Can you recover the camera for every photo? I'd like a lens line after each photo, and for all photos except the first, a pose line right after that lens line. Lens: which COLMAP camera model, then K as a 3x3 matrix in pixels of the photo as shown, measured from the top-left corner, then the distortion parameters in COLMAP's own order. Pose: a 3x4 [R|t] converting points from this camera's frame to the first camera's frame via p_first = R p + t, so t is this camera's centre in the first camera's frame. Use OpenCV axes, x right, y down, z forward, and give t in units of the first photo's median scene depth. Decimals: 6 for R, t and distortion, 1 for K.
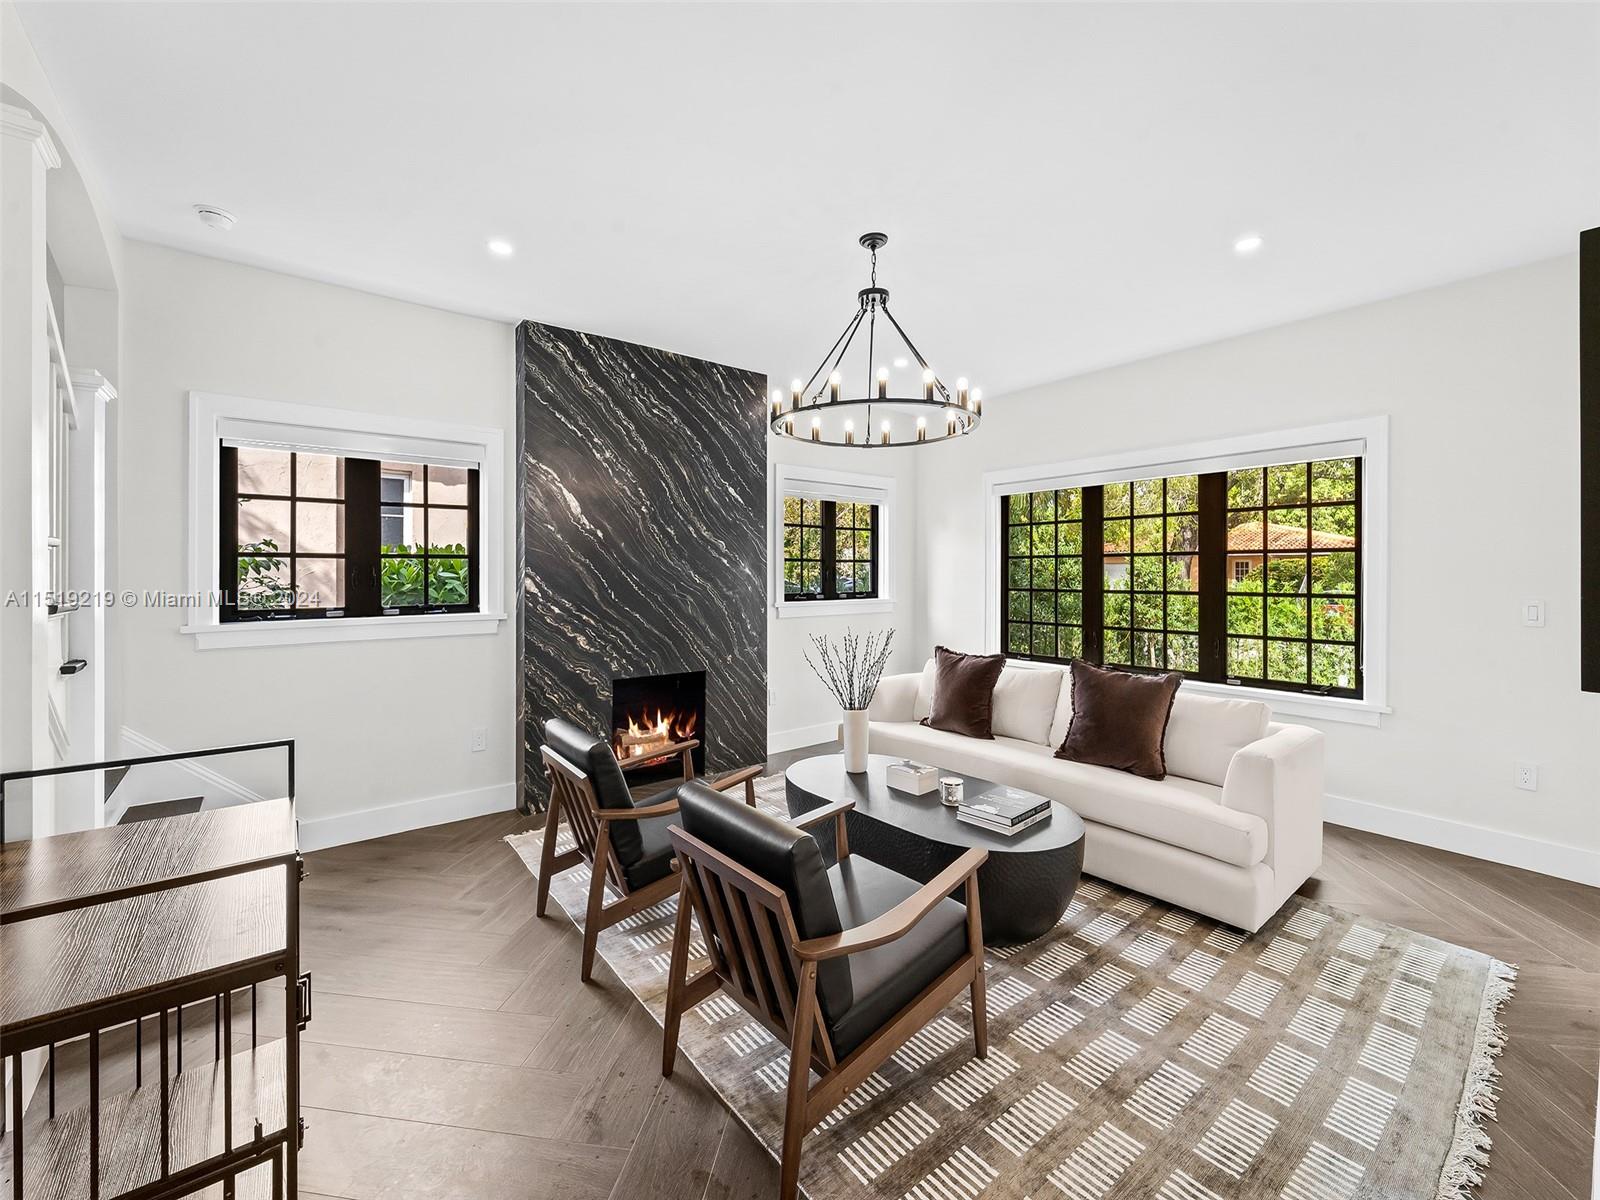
lens RADIAL K [[658.6, 0, 798.3], [0, 658.6, 576.7], [0, 0, 1]] dist [-0.000370, 0.000098]
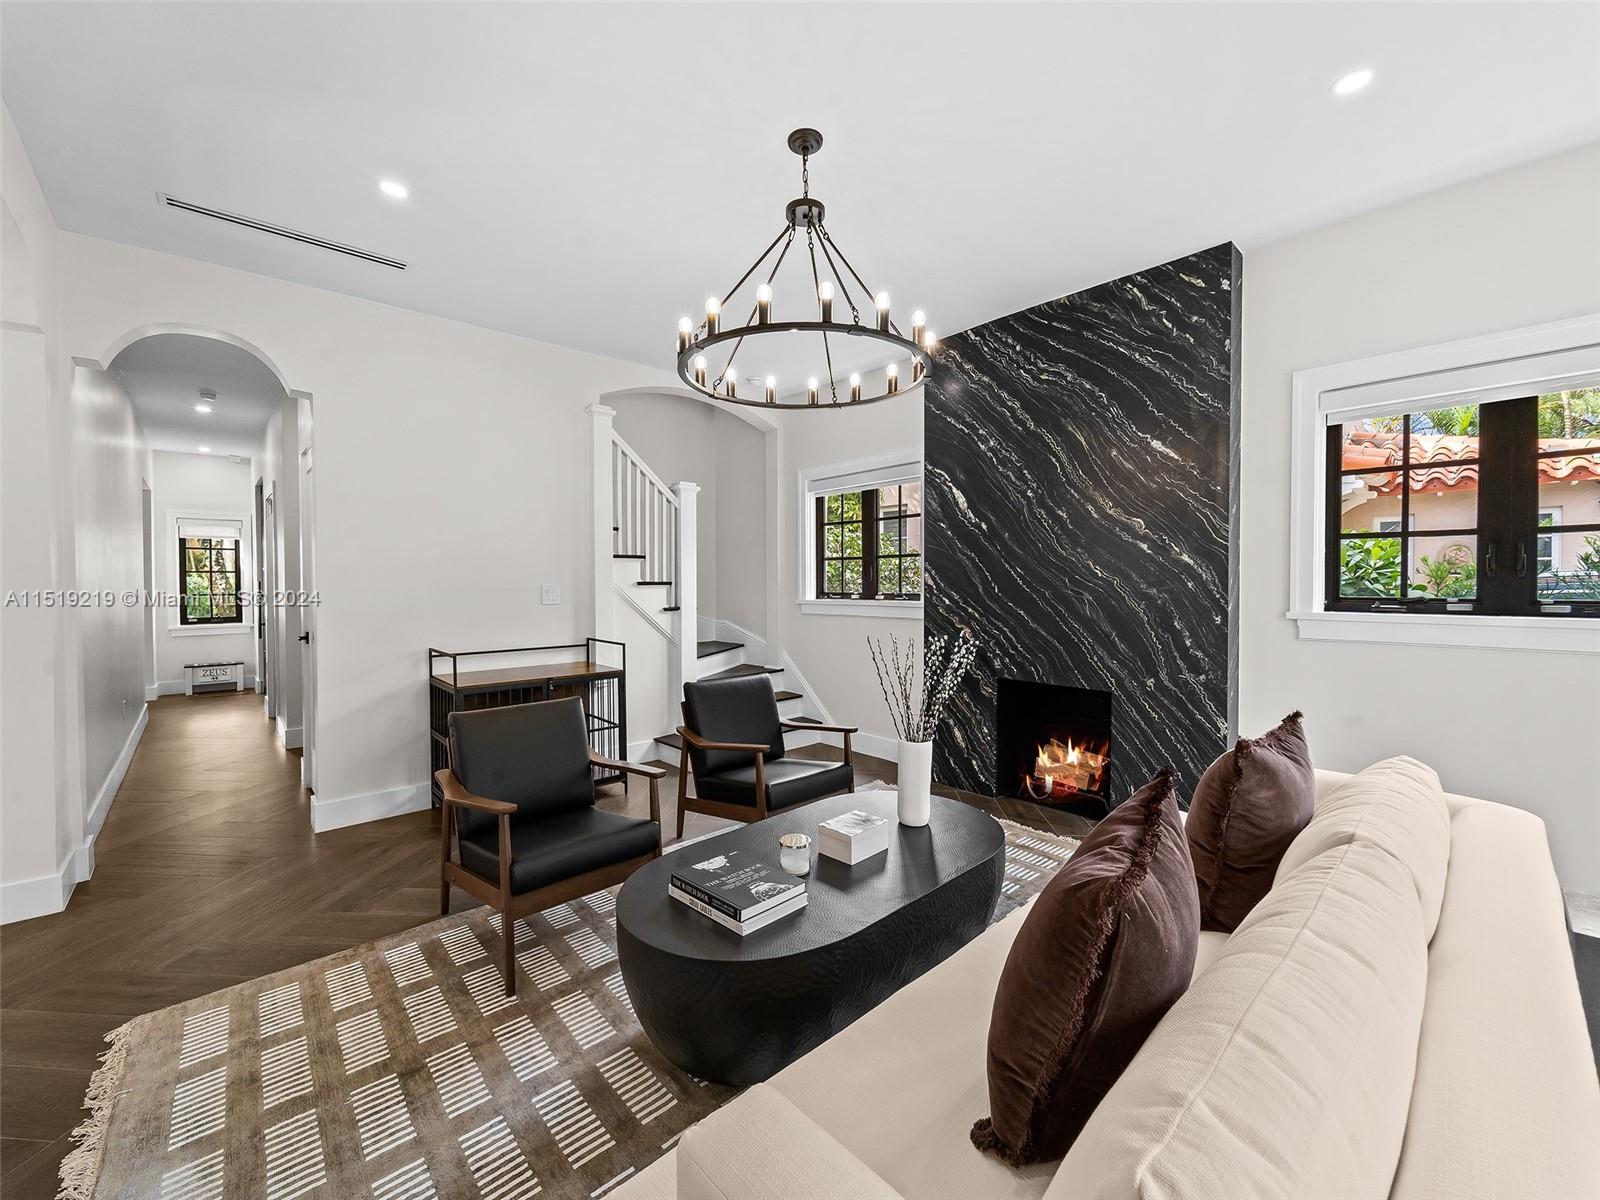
lens RADIAL K [[658.6, 0, 798.3], [0, 658.6, 576.7], [0, 0, 1]] dist [-0.000370, 0.000098]
pose [[0.055548, 0.007231, -0.998430, 0.637680], [0.014232, 0.999866, 0.008033, -0.001669], [0.998355, -0.014656, 0.055437, 0.640395]]
